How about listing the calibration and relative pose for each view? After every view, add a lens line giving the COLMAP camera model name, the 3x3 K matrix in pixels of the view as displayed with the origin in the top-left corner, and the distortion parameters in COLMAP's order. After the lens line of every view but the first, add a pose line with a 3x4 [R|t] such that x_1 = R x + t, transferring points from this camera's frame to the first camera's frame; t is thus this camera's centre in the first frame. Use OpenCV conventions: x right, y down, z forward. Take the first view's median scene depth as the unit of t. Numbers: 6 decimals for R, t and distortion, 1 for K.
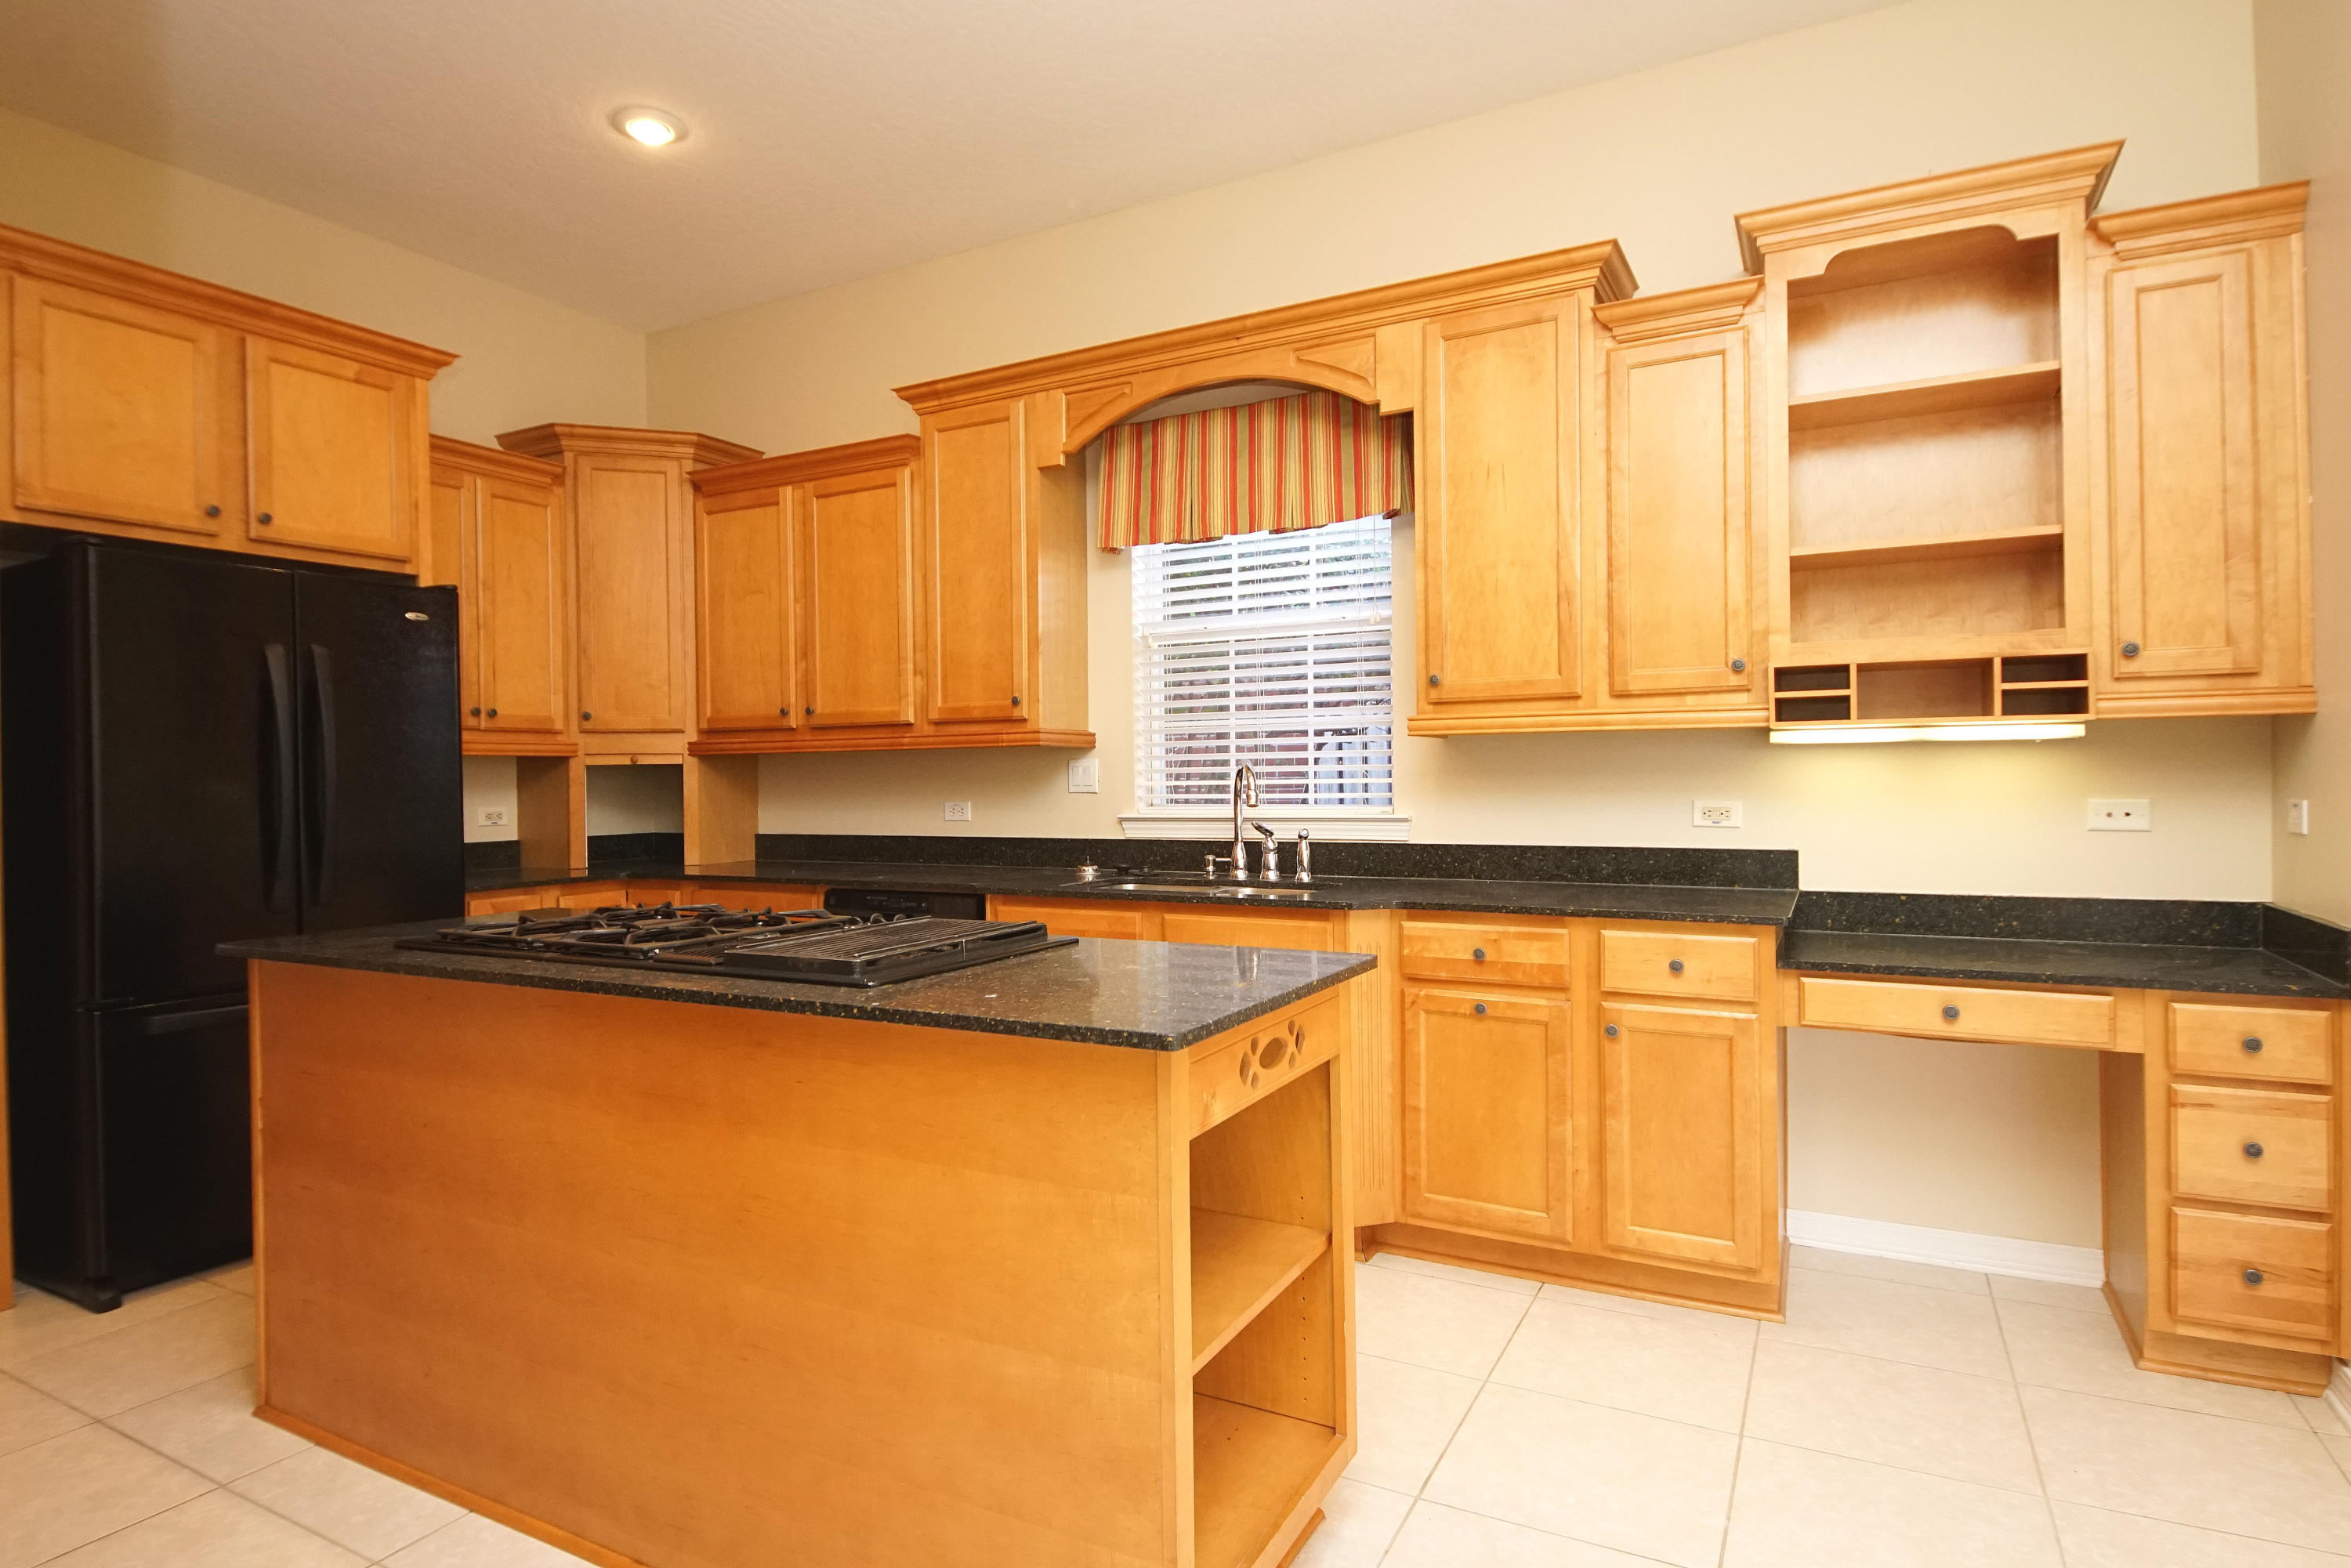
lens RADIAL K [[1262.4, 0, 1175.5], [0, 1262.4, 777.3], [0, 0, 1]] dist [0.039672, -0.034905]
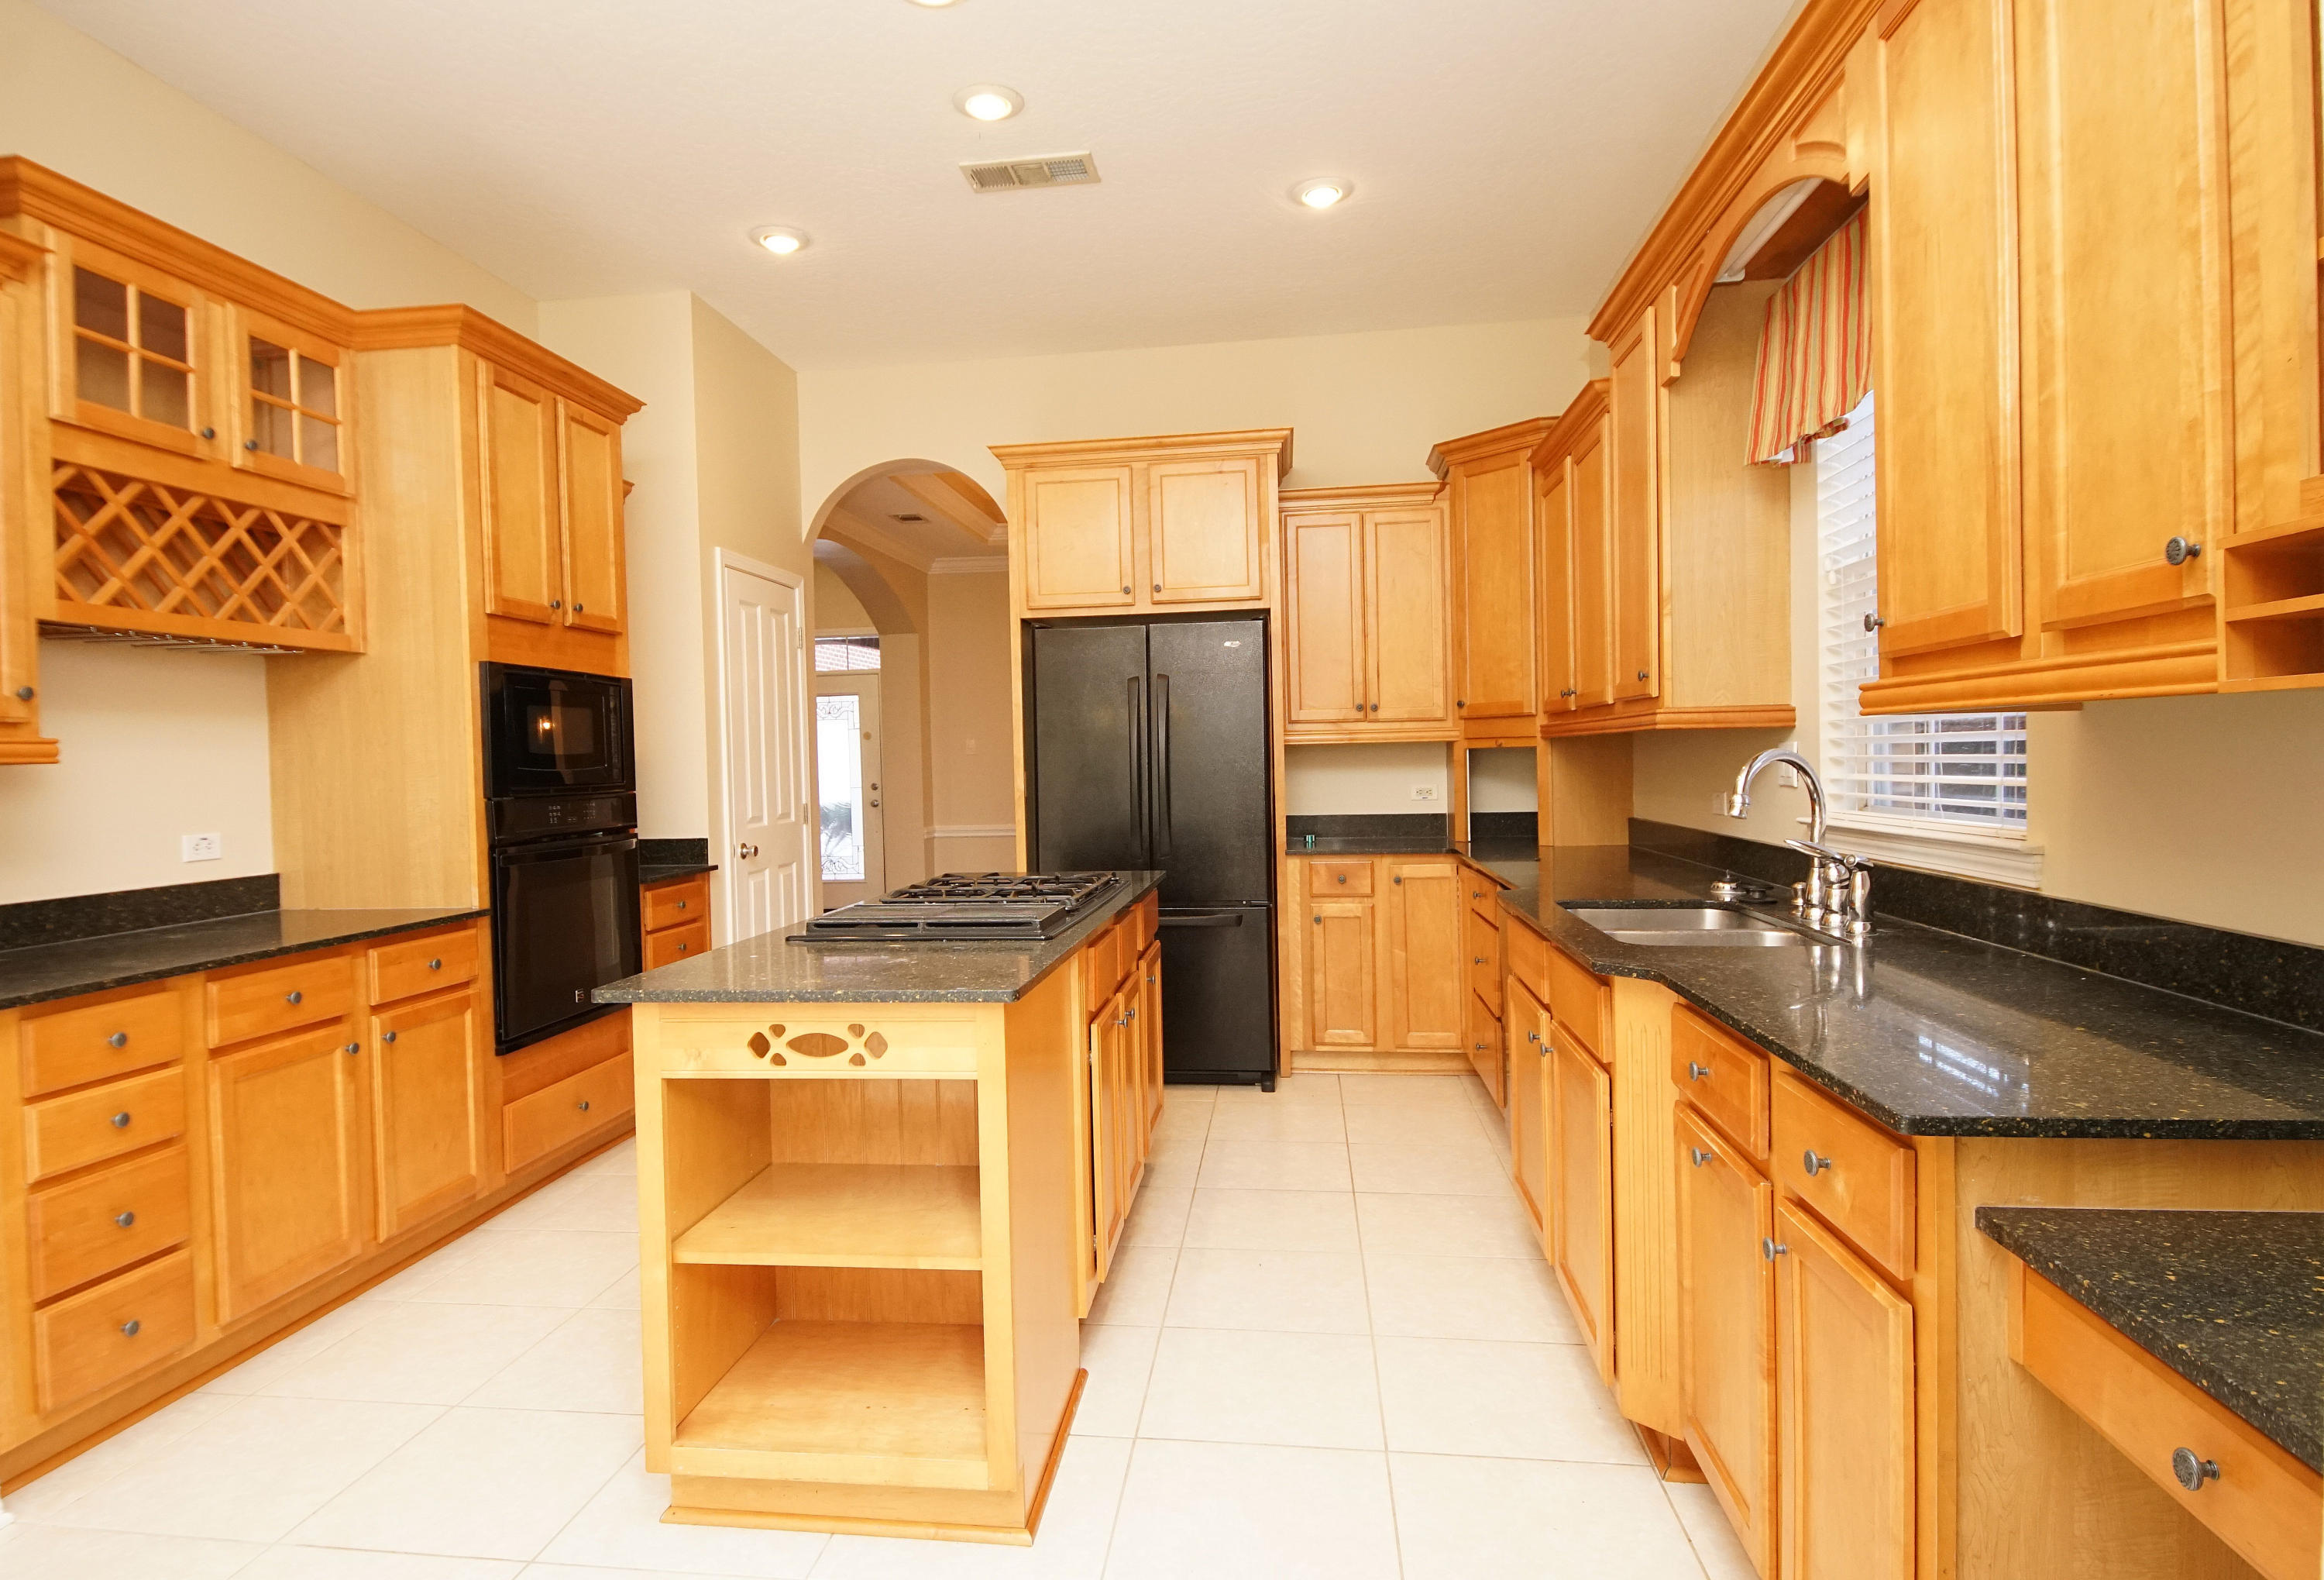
lens RADIAL K [[1291.6, 0, 1117.6], [0, 1291.6, 784.8], [0, 0, 1]] dist [0.035289, -0.034220]
pose [[0.339974, 0.023510, -0.940141, 0.595786], [0.018703, 0.999321, 0.031753, -0.023598], [0.940249, -0.028378, 0.339303, 0.405830]]
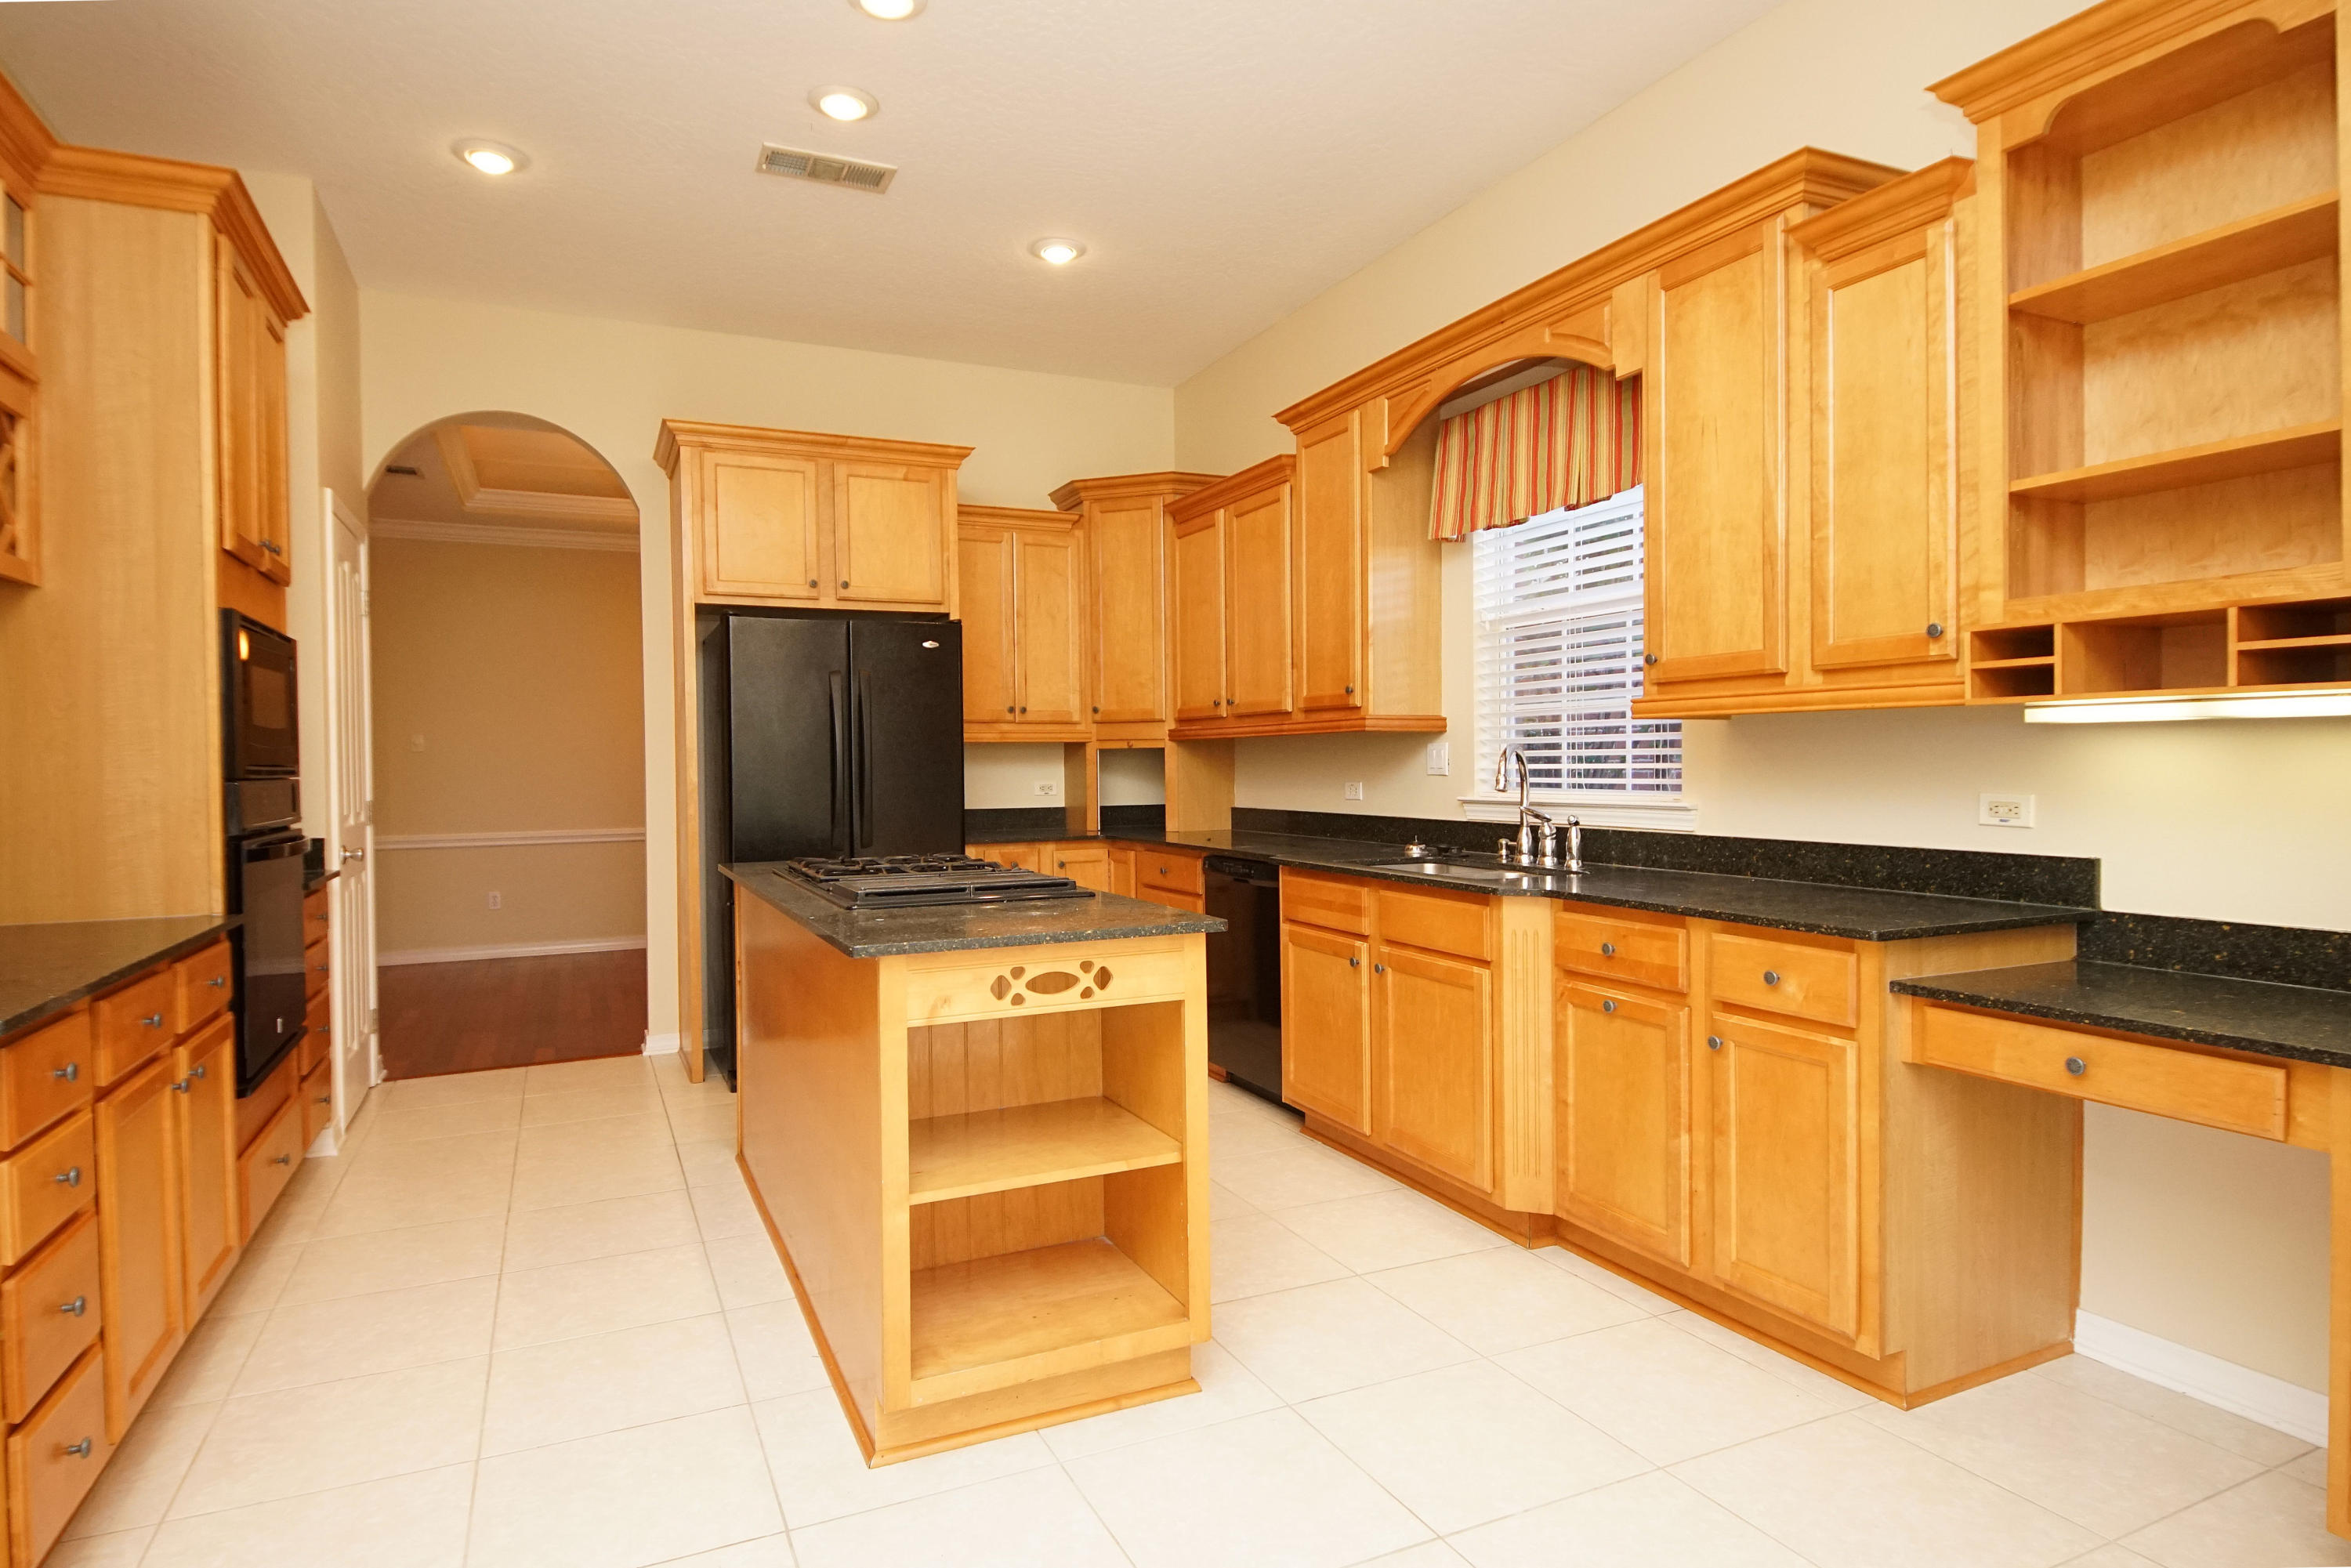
lens RADIAL K [[1308.7, 0, 1166.6], [0, 1308.7, 777.5], [0, 0, 1]] dist [0.038548, -0.036070]
pose [[0.797515, 0.011375, -0.603192, 0.454476], [0.000303, 0.999815, 0.019255, -0.007343], [0.603299, -0.015538, 0.797364, 0.006893]]
